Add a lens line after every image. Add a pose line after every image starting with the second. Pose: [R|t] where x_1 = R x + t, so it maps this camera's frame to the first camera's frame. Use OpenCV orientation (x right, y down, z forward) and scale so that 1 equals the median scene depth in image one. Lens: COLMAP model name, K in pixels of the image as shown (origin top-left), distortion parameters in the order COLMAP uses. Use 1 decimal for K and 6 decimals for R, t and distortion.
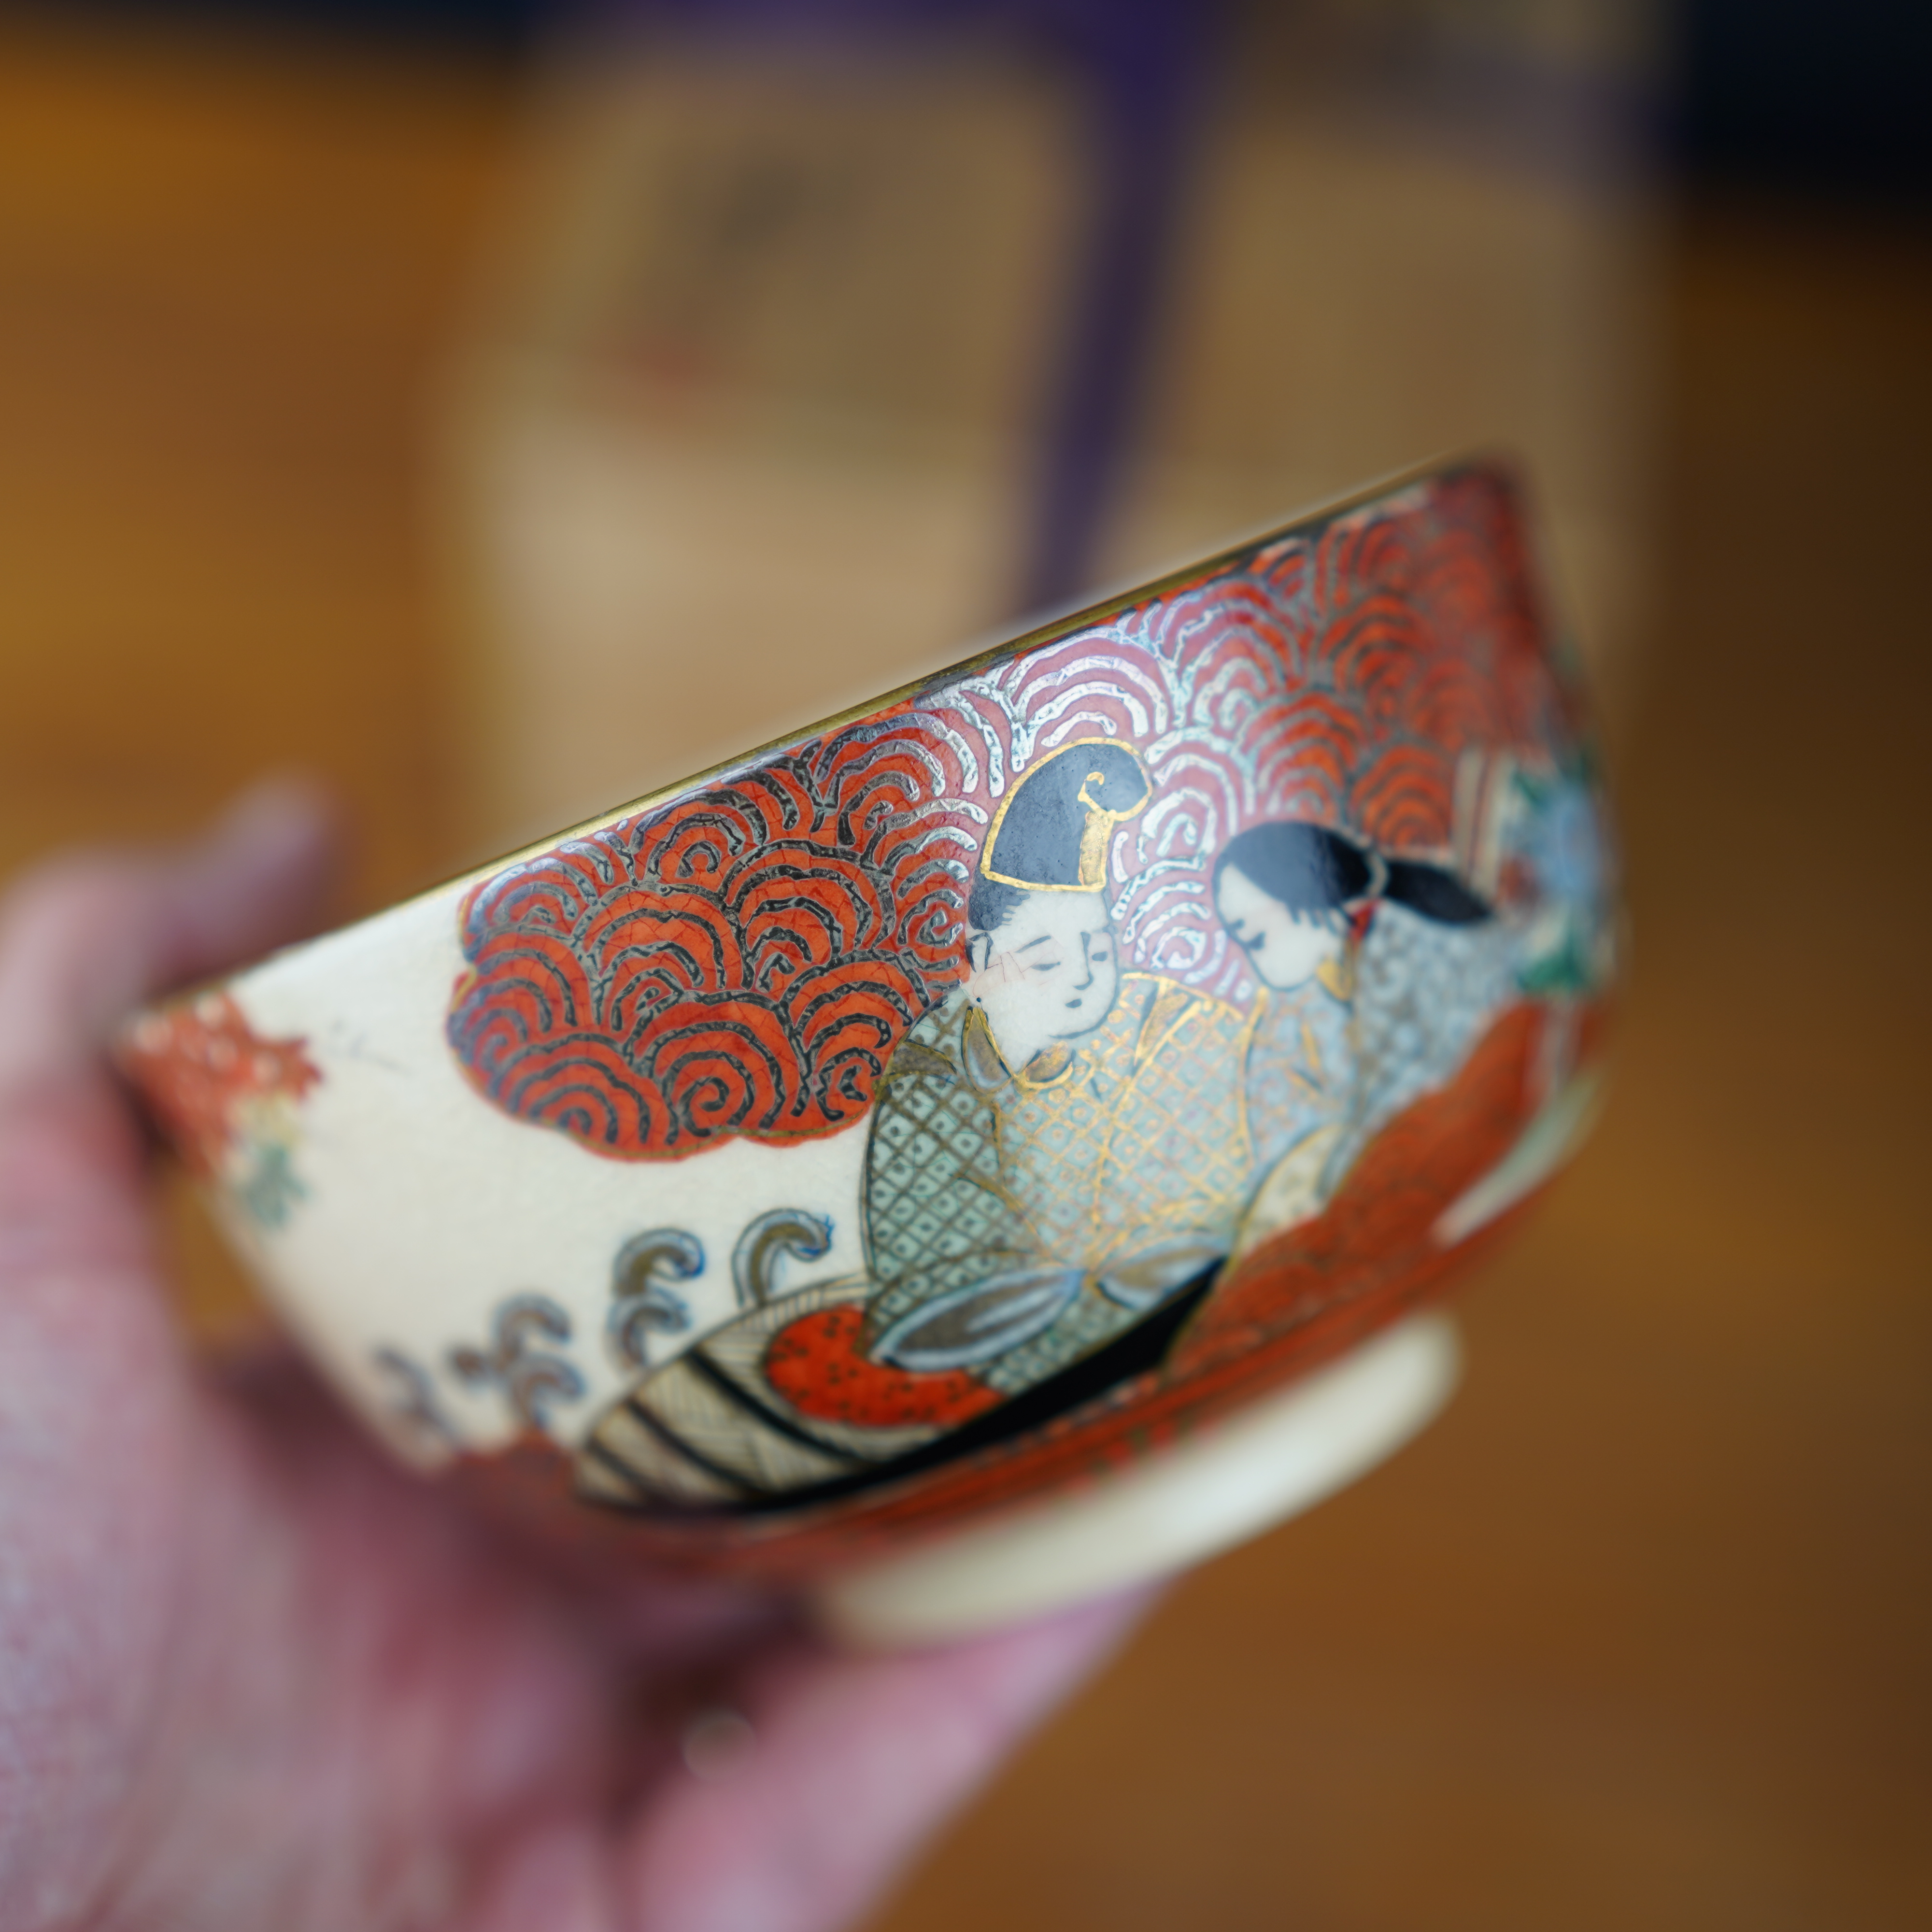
lens RADIAL K [[3182.3, 0, 966.0], [0, 3182.3, 966.0], [0, 0, 1]] dist [-0.003065, 0.377611]
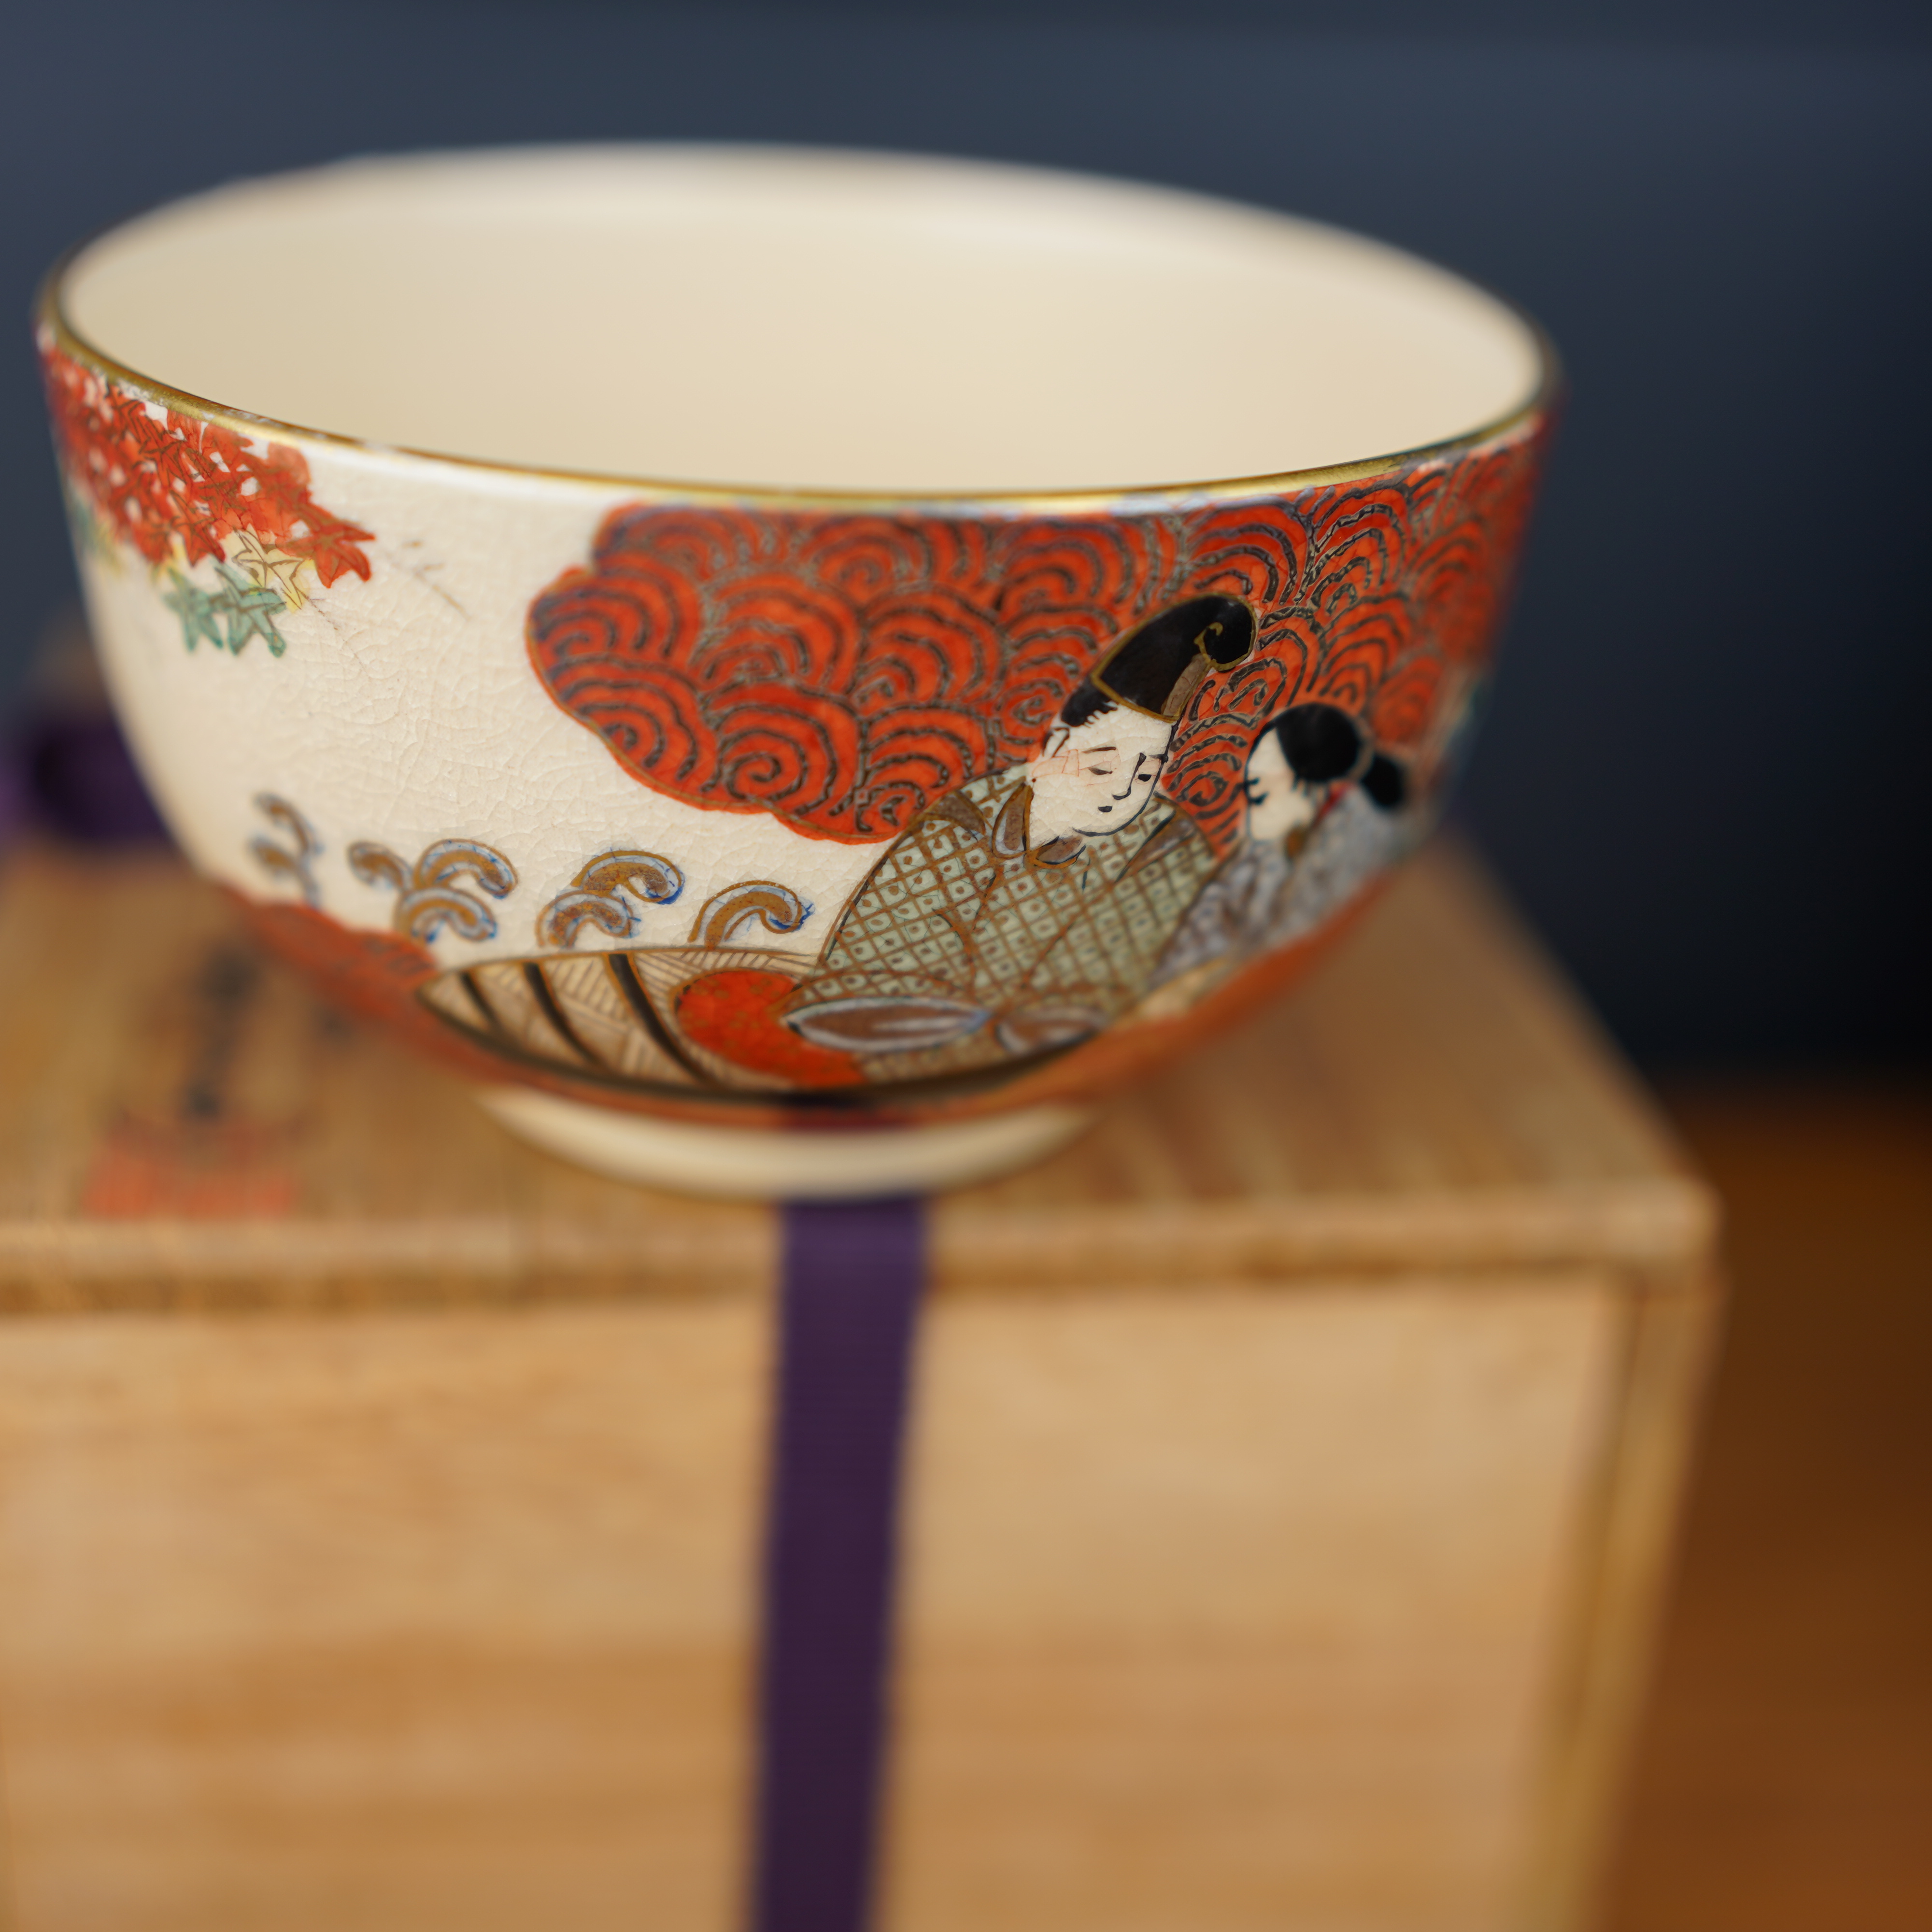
lens RADIAL K [[3068.7, 0, 966.0], [0, 3068.7, 966.0], [0, 0, 1]] dist [0.017910, 0.158589]
pose [[0.878227, 0.317011, 0.358080, -0.356983], [-0.408572, 0.886495, 0.217244, -0.145252], [-0.248567, -0.337091, 0.908066, 0.057853]]
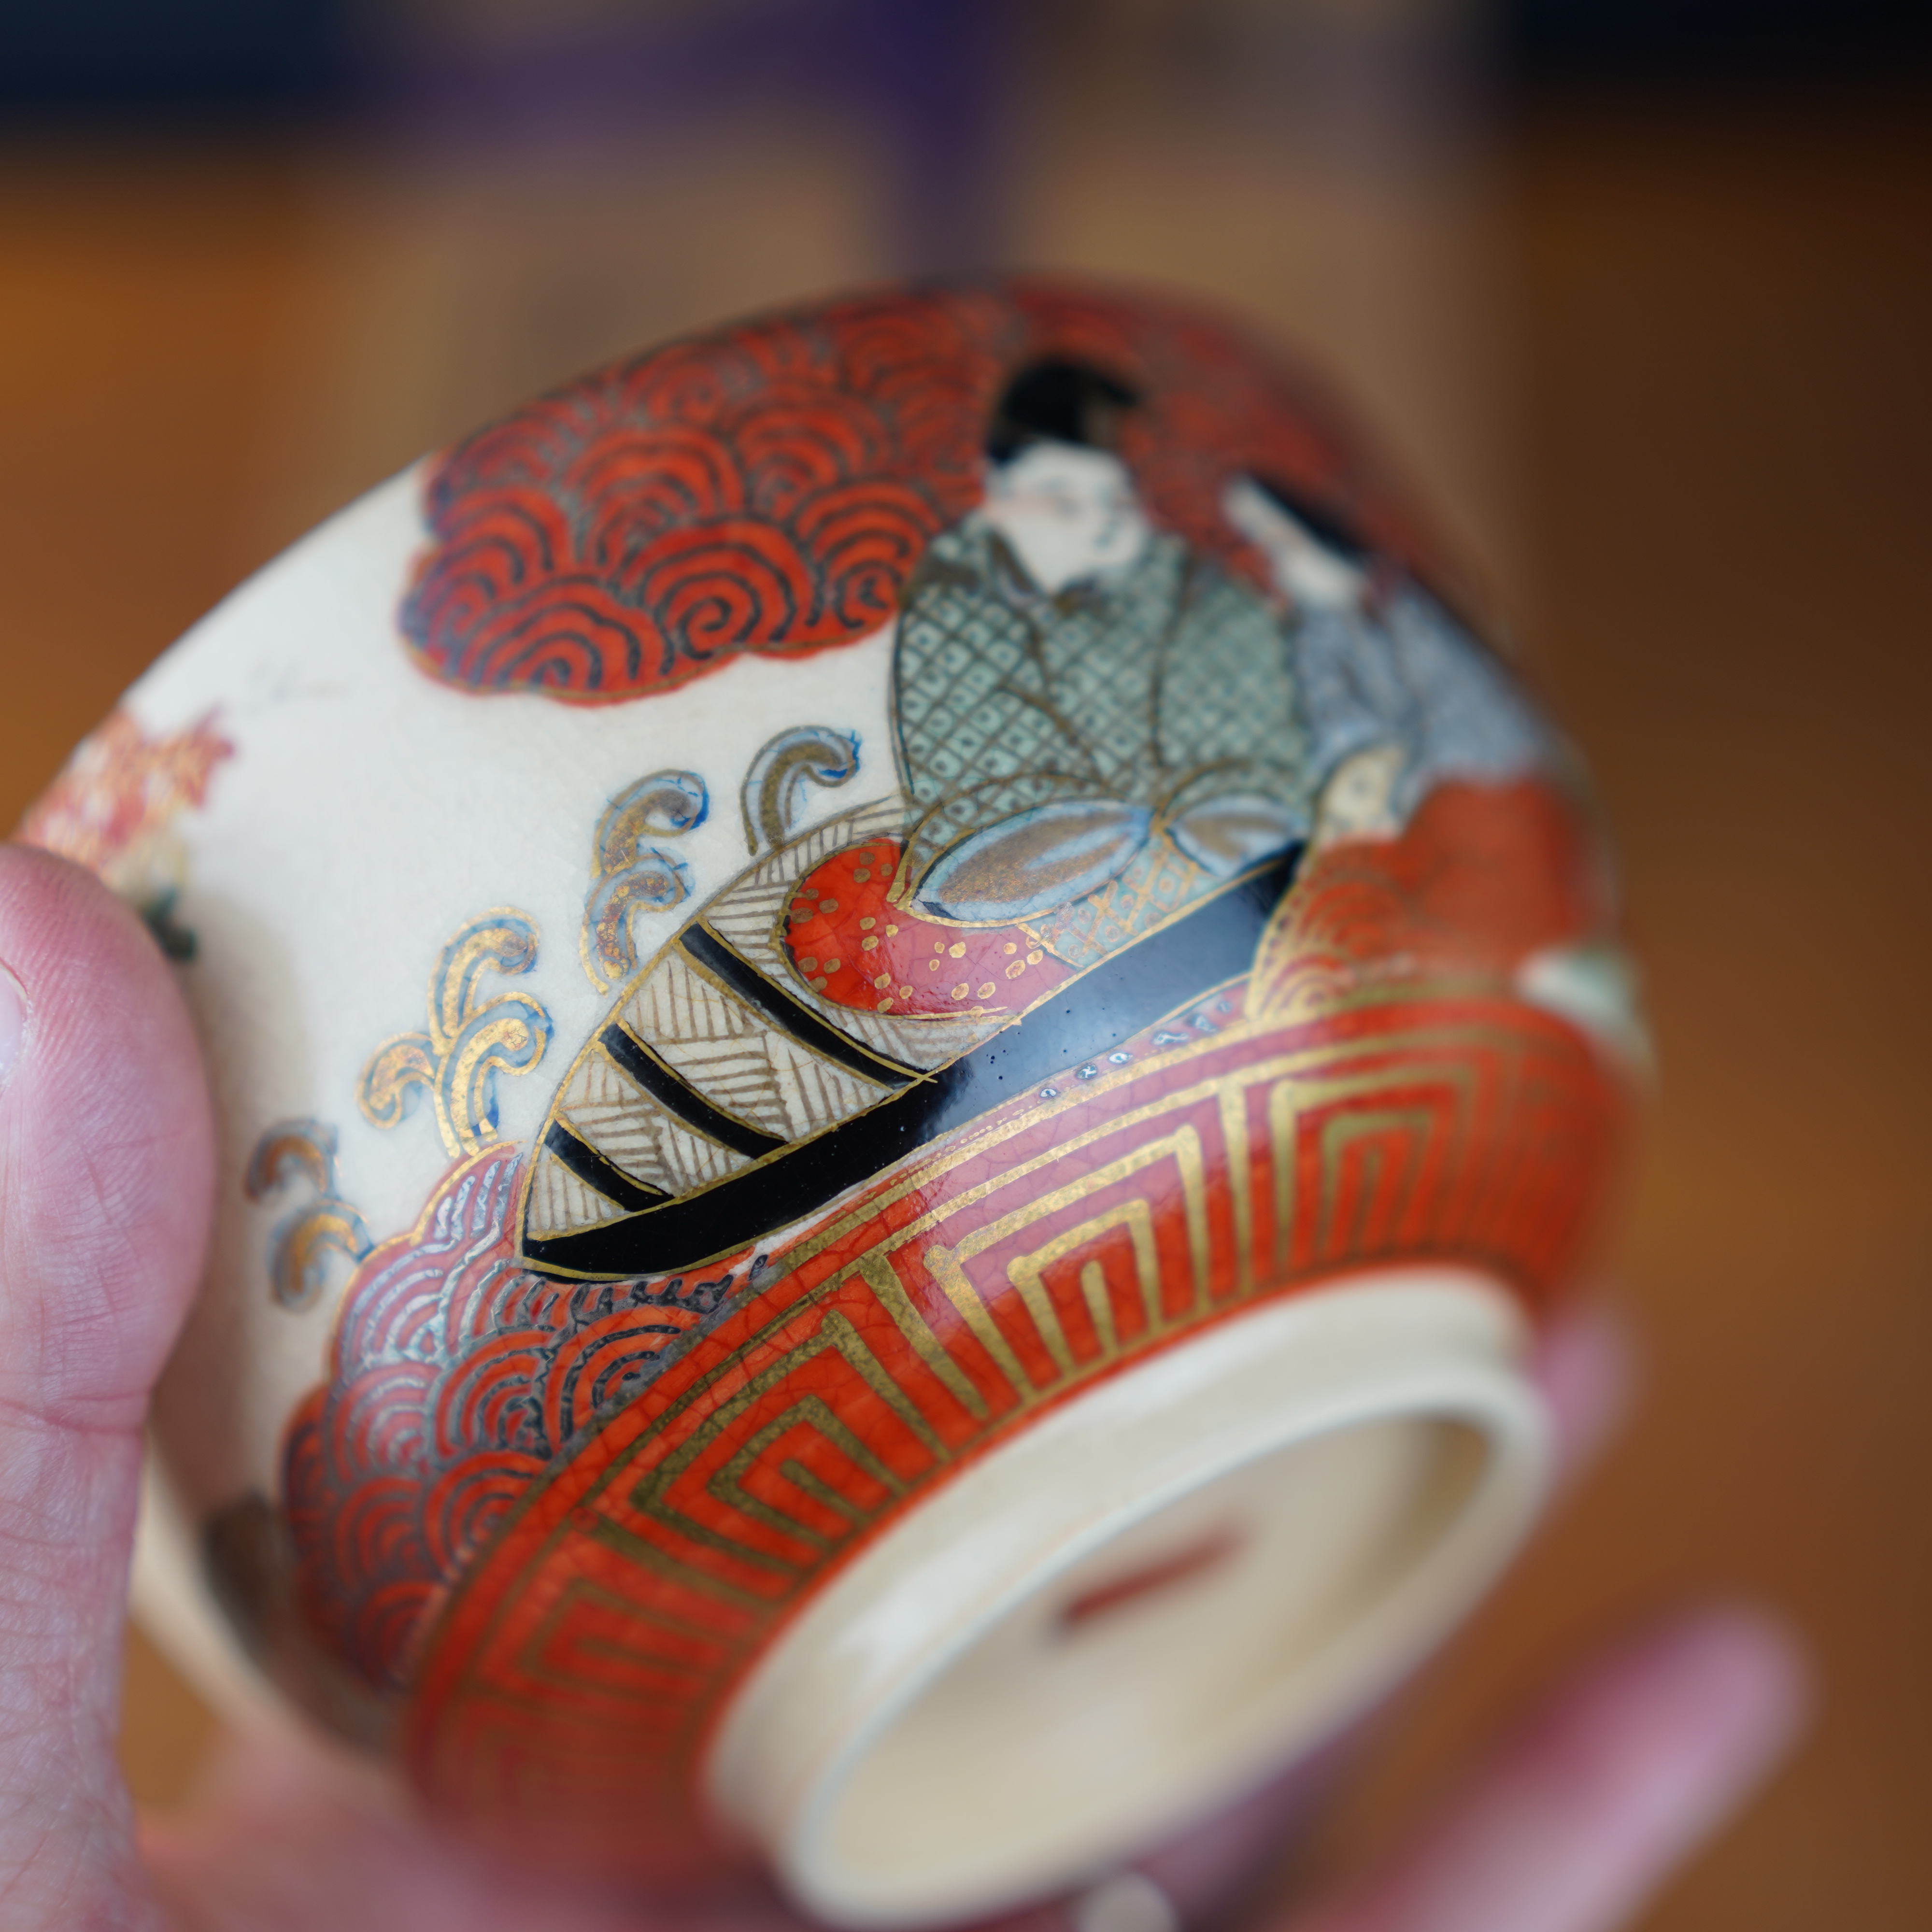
lens RADIAL K [[3182.3, 0, 966.0], [0, 3182.3, 966.0], [0, 0, 1]] dist [-0.003065, 0.377611]
pose [[0.988318, -0.020591, 0.151007, -0.144833], [0.116734, 0.739282, -0.663201, 0.701091], [-0.097980, 0.673081, 0.733049, 0.410755]]
